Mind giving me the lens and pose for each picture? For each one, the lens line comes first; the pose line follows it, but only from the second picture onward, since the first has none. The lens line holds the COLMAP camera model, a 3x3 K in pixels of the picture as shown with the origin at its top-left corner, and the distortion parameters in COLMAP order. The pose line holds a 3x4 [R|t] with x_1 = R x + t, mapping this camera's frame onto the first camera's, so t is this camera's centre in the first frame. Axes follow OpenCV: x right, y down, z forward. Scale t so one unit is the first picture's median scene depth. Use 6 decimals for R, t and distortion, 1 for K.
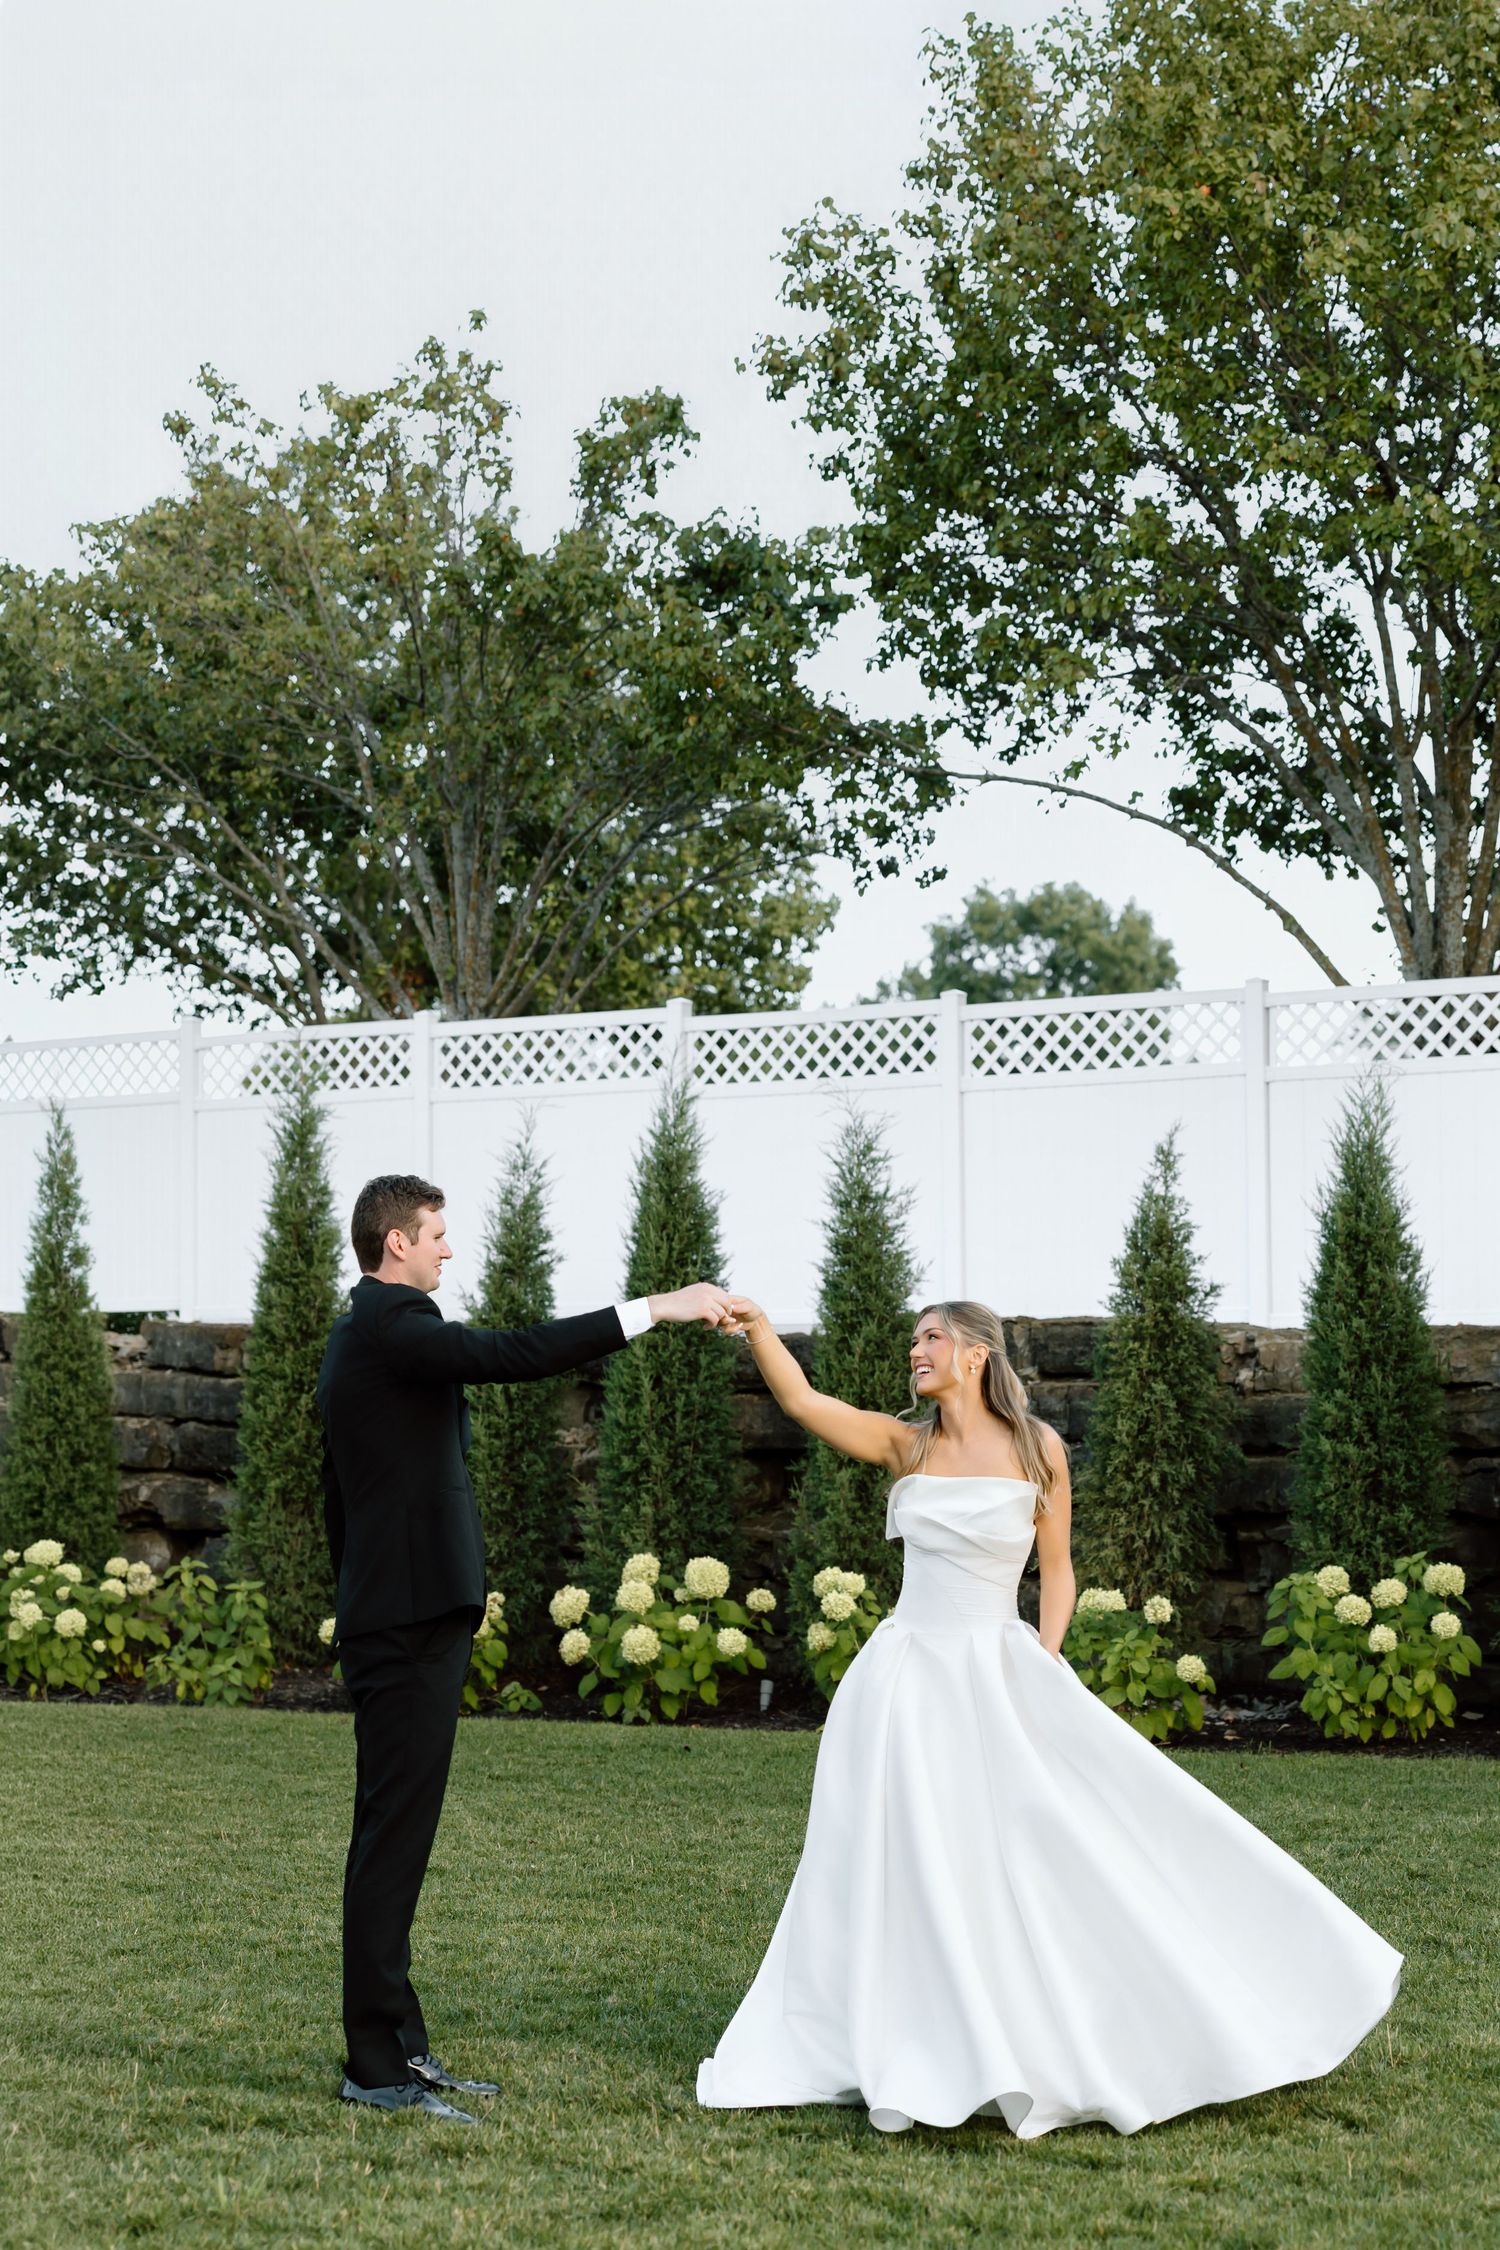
lens RADIAL K [[4381.5, 0, 720.6], [0, 4381.5, 1157.8], [0, 0, 1]] dist [0.064122, 0.000000]
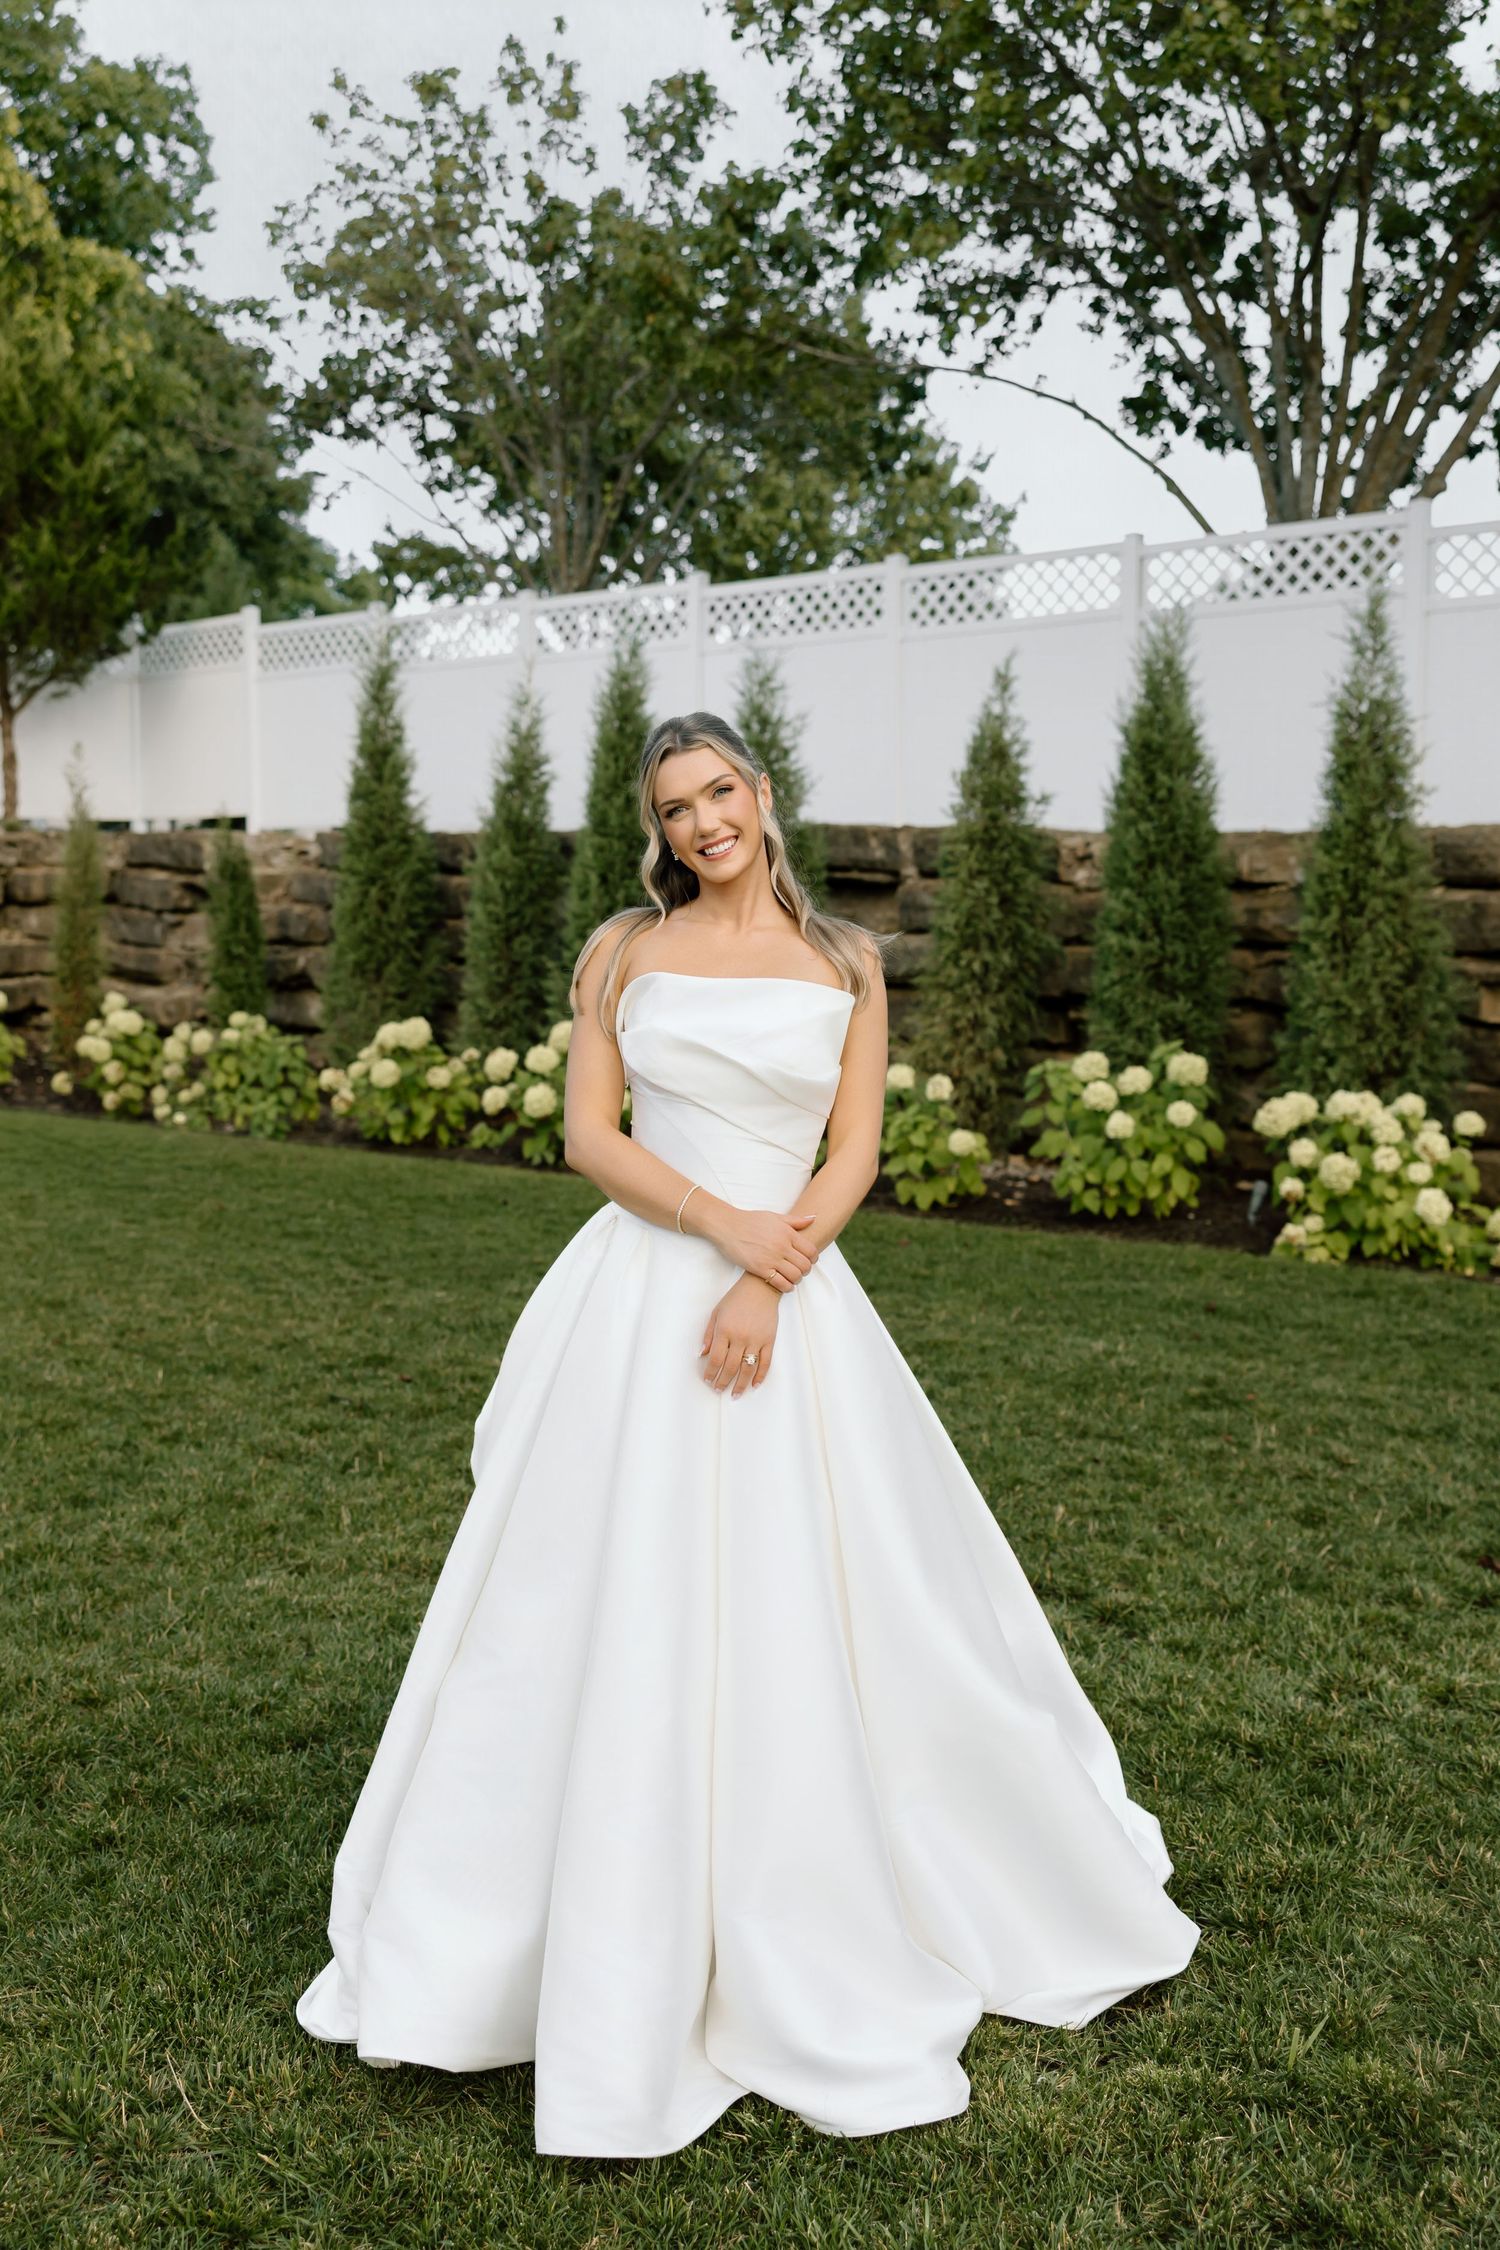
lens RADIAL K [[2283.3, 0, 704.2], [0, 2283.3, 1158.3], [0, 0, 1]] dist [-0.000060, 0.000000]
pose [[0.985168, 0.025617, -0.169668, 0.130453], [0.003603, 0.985488, 0.169708, 0.021508], [0.171553, -0.167803, 0.970779, 0.403504]]
